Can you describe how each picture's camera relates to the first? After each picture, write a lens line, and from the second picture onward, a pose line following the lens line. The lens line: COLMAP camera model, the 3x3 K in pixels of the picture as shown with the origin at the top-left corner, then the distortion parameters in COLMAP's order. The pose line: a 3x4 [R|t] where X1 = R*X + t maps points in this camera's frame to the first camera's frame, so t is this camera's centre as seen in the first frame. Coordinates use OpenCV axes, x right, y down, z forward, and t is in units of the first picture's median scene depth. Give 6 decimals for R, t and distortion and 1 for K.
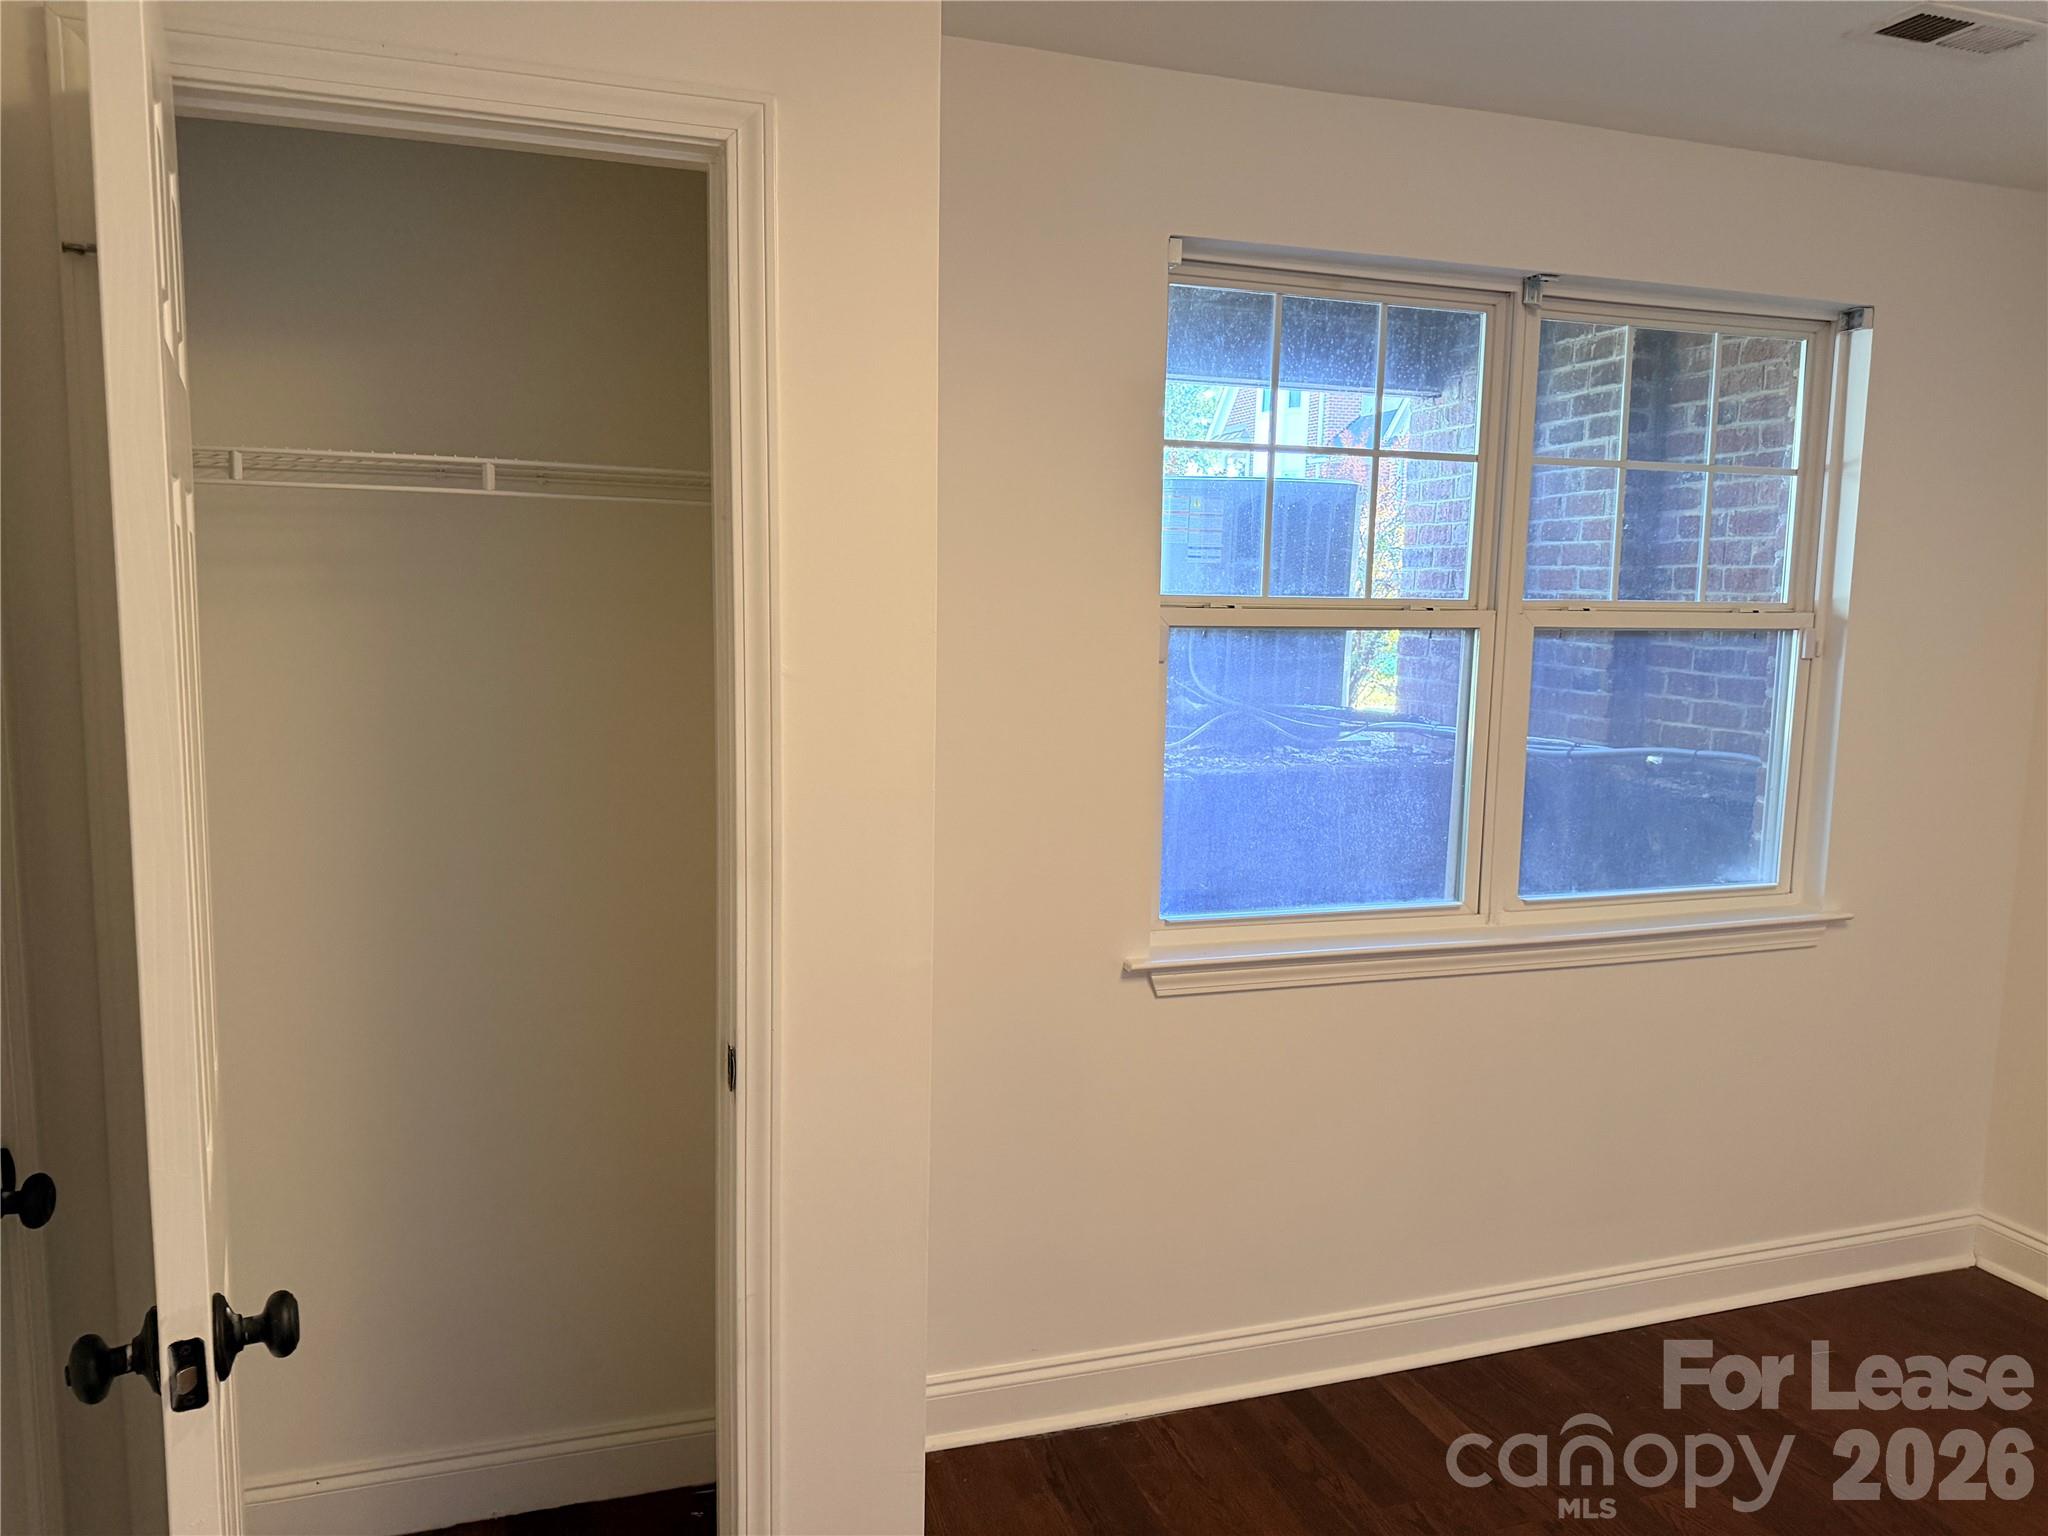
lens RADIAL K [[1435.0, 0, 1024.0], [0, 1435.0, 768.0], [0, 0, 1]] dist [0.138154, -0.220178]
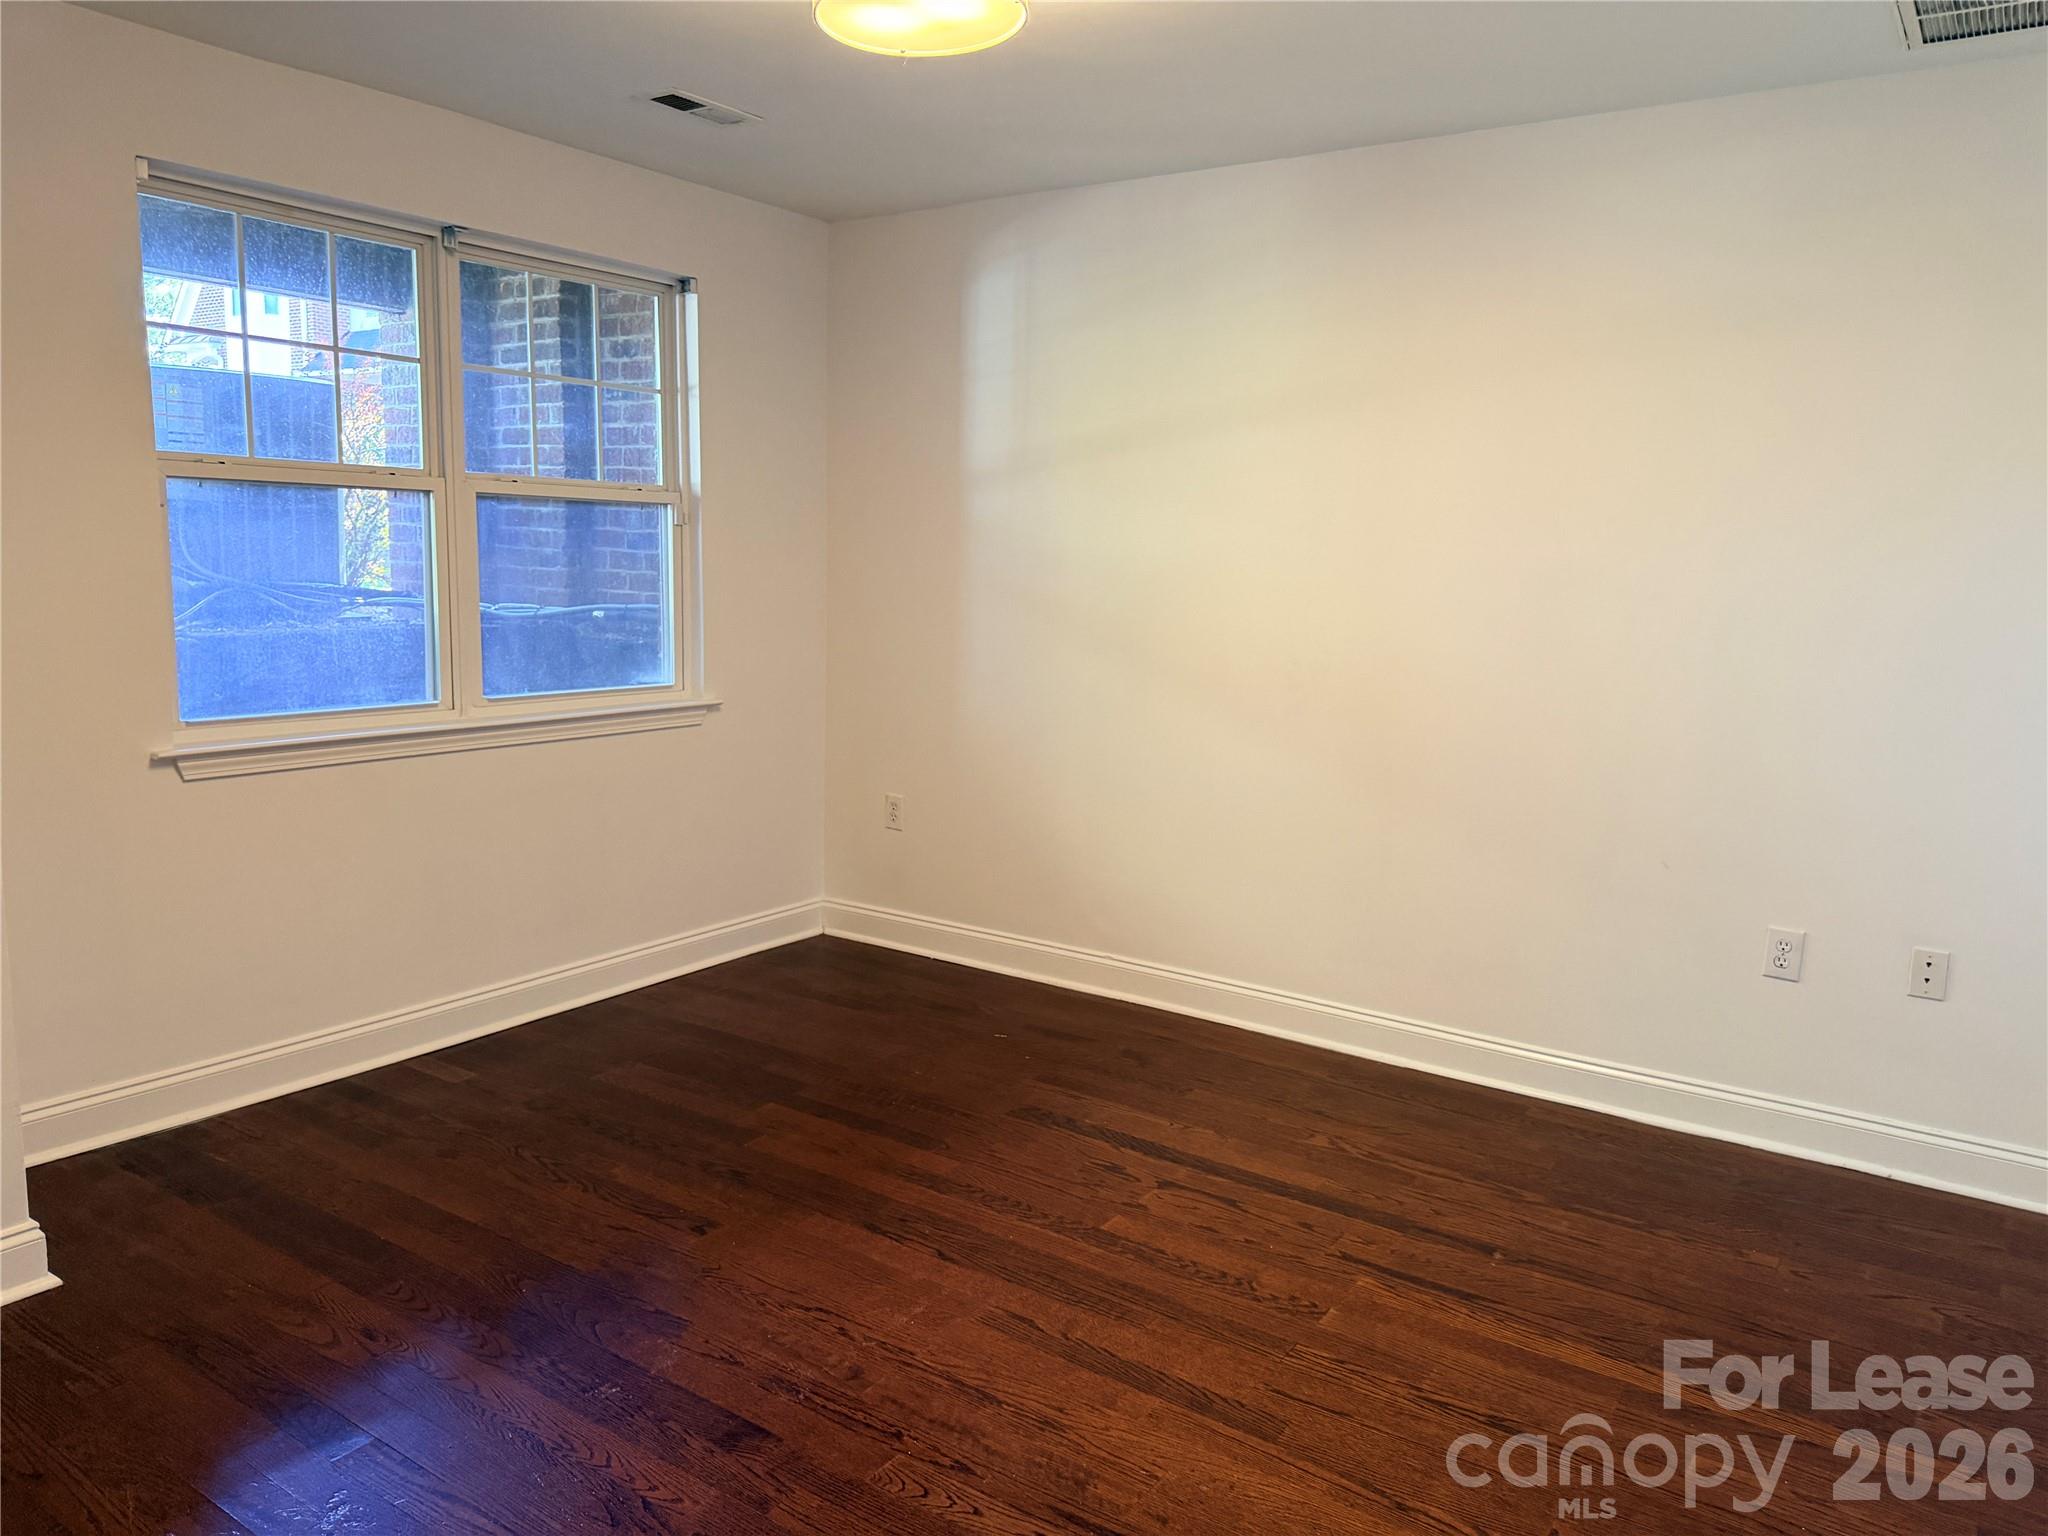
lens RADIAL K [[1440.5, 0, 1024.0], [0, 1440.5, 768.0], [0, 0, 1]] dist [0.021488, -0.038790]
pose [[0.798068, -0.089488, 0.595886, -0.056401], [0.061624, 0.995847, 0.067020, 0.089099], [-0.599408, -0.016765, 0.800268, -0.336148]]
